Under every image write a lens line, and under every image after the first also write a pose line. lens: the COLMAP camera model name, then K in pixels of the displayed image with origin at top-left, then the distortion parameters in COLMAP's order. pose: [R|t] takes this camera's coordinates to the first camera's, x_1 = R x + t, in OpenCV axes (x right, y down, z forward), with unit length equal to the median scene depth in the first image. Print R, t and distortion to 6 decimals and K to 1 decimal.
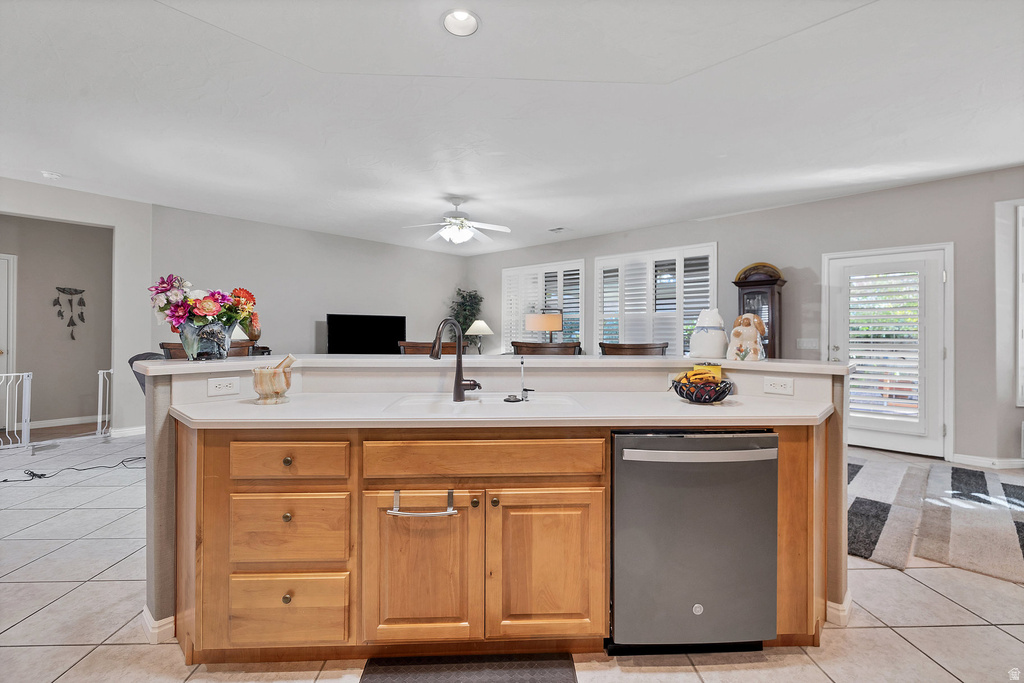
lens RADIAL K [[447.1, 0, 513.5], [0, 447.1, 332.1], [0, 0, 1]] dist [0.000083, 0.000115]
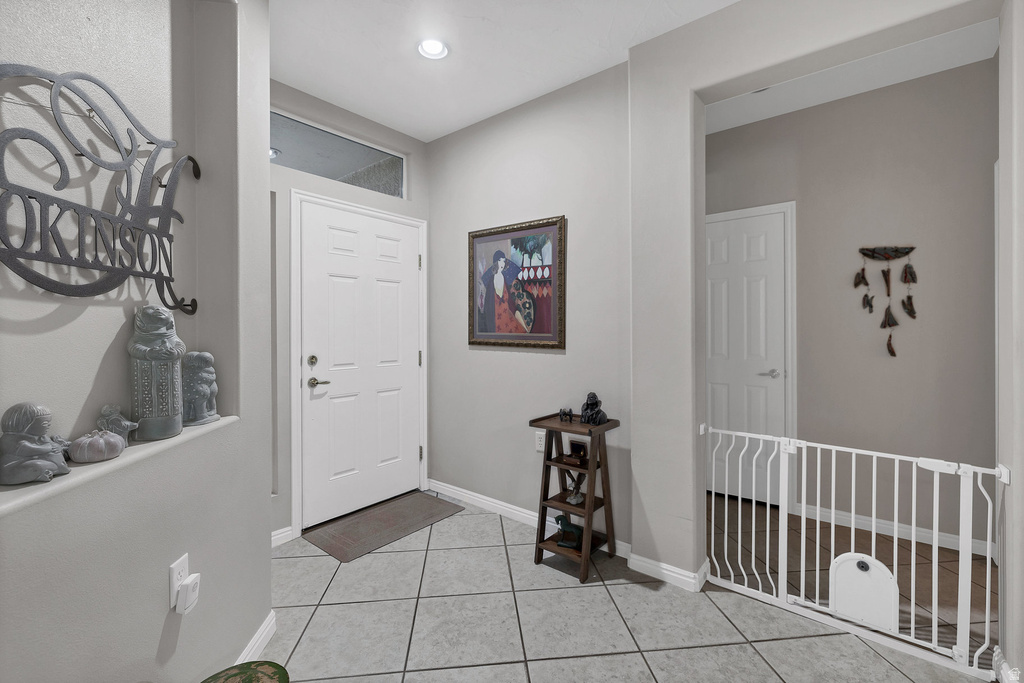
lens RADIAL K [[447.1, 0, 512.5], [0, 447.1, 324.6], [0, 0, 1]] dist [0.000083, 0.000115]
pose [[0.072486, -0.008524, -0.997333, -0.546971], [0.000796, 0.999964, -0.008489, -0.012234], [0.997369, -0.000179, 0.072491, 0.570571]]
